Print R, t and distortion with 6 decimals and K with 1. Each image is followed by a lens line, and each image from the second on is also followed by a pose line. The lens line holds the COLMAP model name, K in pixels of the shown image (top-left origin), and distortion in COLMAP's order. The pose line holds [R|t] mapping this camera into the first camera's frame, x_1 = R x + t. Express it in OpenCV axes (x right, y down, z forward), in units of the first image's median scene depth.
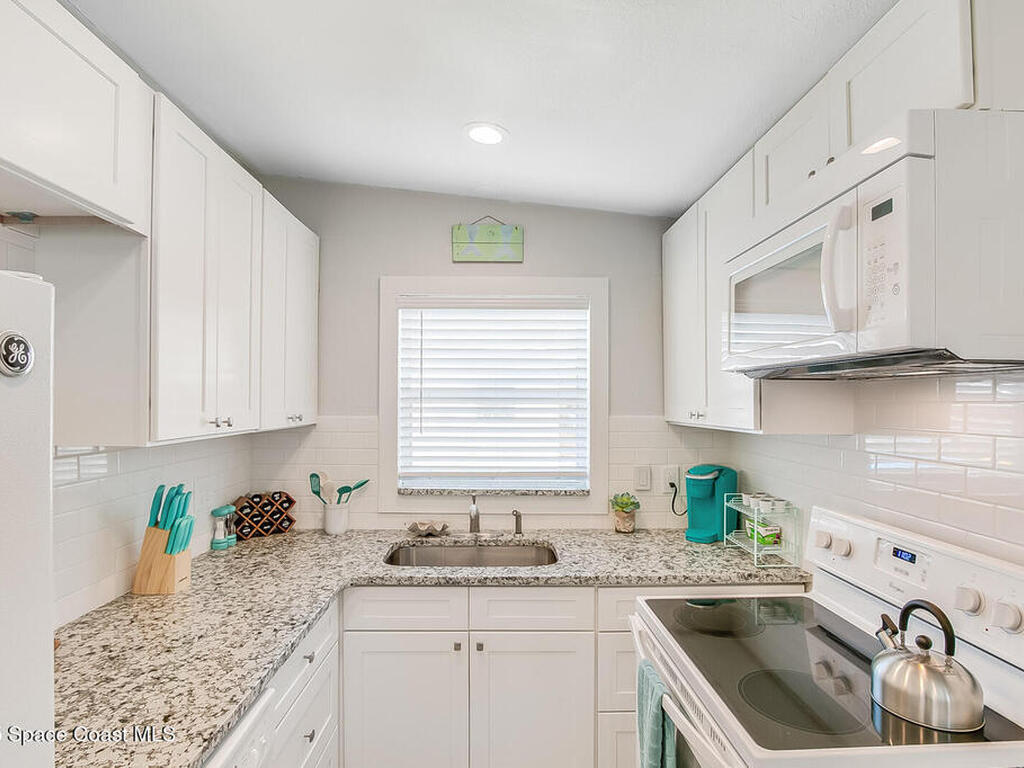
lens RADIAL K [[527.9, 0, 502.6], [0, 527.9, 392.1], [0, 0, 1]] dist [-0.018178, 0.002177]
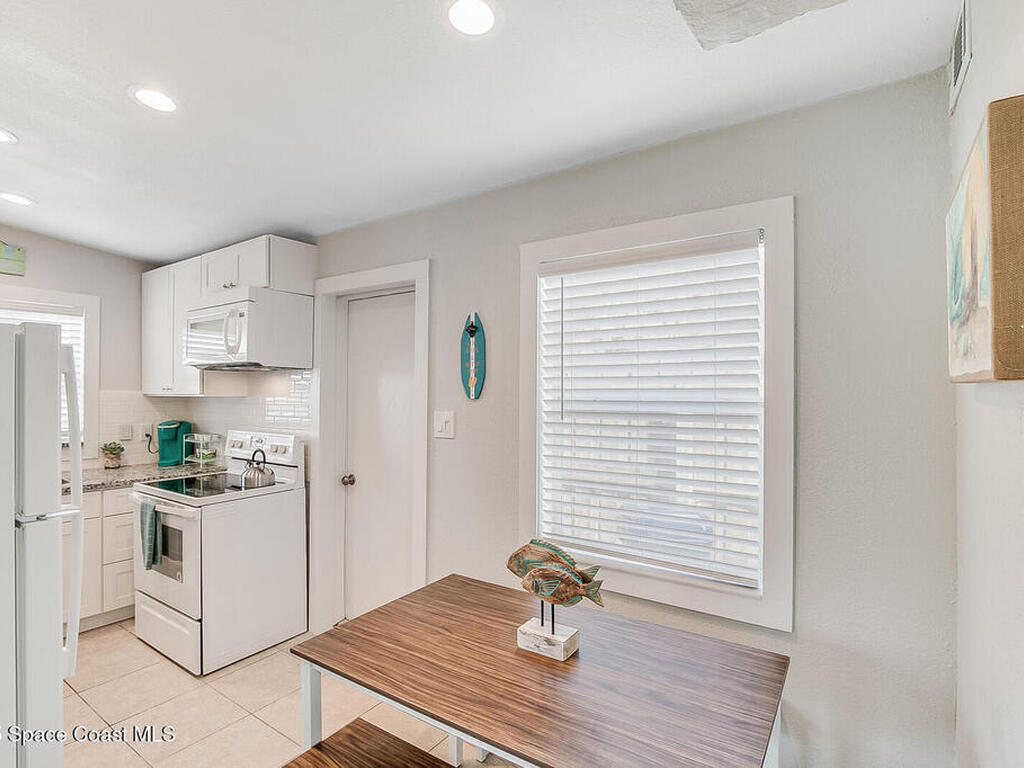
lens RADIAL K [[527.9, 0, 502.6], [0, 527.9, 392.1], [0, 0, 1]] dist [-0.018178, 0.002177]
pose [[0.585714, -0.004867, 0.810503, -0.361283], [-0.016225, 0.999711, 0.017728, 0.005827], [-0.810356, -0.023534, 0.585466, -0.857241]]
